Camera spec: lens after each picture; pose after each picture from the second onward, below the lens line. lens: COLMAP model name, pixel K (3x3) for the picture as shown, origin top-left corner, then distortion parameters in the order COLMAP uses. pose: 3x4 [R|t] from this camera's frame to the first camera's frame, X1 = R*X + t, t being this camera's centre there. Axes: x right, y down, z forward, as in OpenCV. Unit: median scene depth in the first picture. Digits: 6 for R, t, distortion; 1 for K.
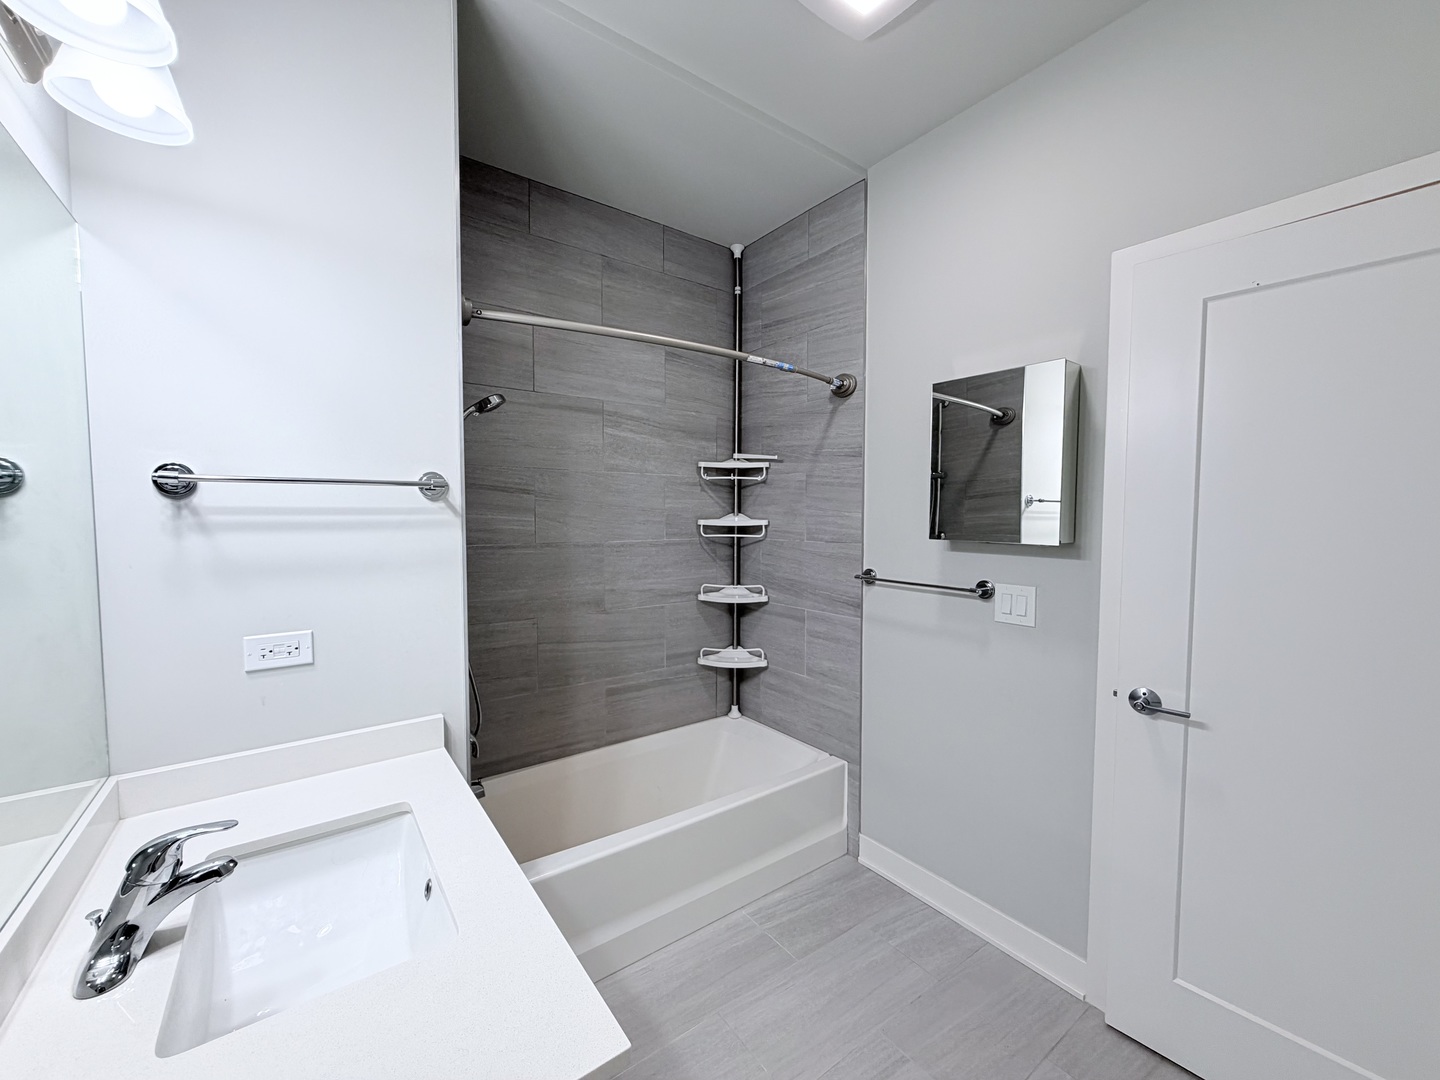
lens RADIAL K [[572.8, 0, 720.4], [0, 572.8, 542.0], [0, 0, 1]] dist [0.000679, 0.000086]
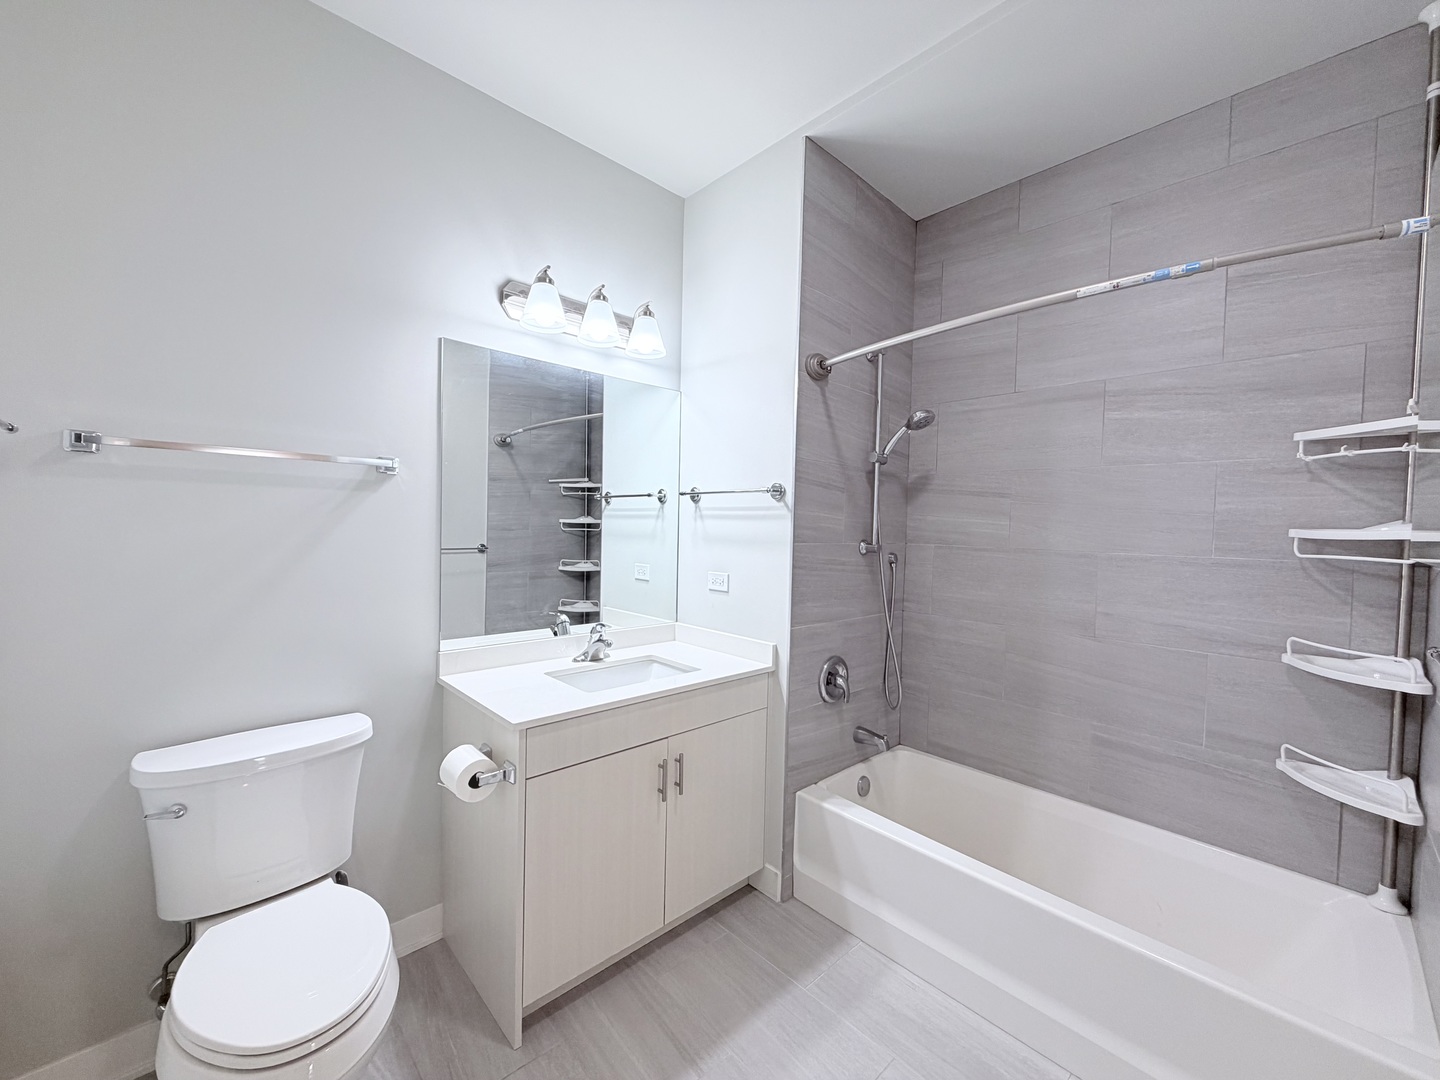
lens RADIAL K [[573.7, 0, 718.1], [0, 573.7, 543.8], [0, 0, 1]] dist [-0.000257, 0.000179]
pose [[0.116217, 0.033646, -0.992654, 0.542878], [-0.075114, 0.996862, 0.024995, 0.007516], [0.990379, 0.071657, 0.118380, 0.365215]]
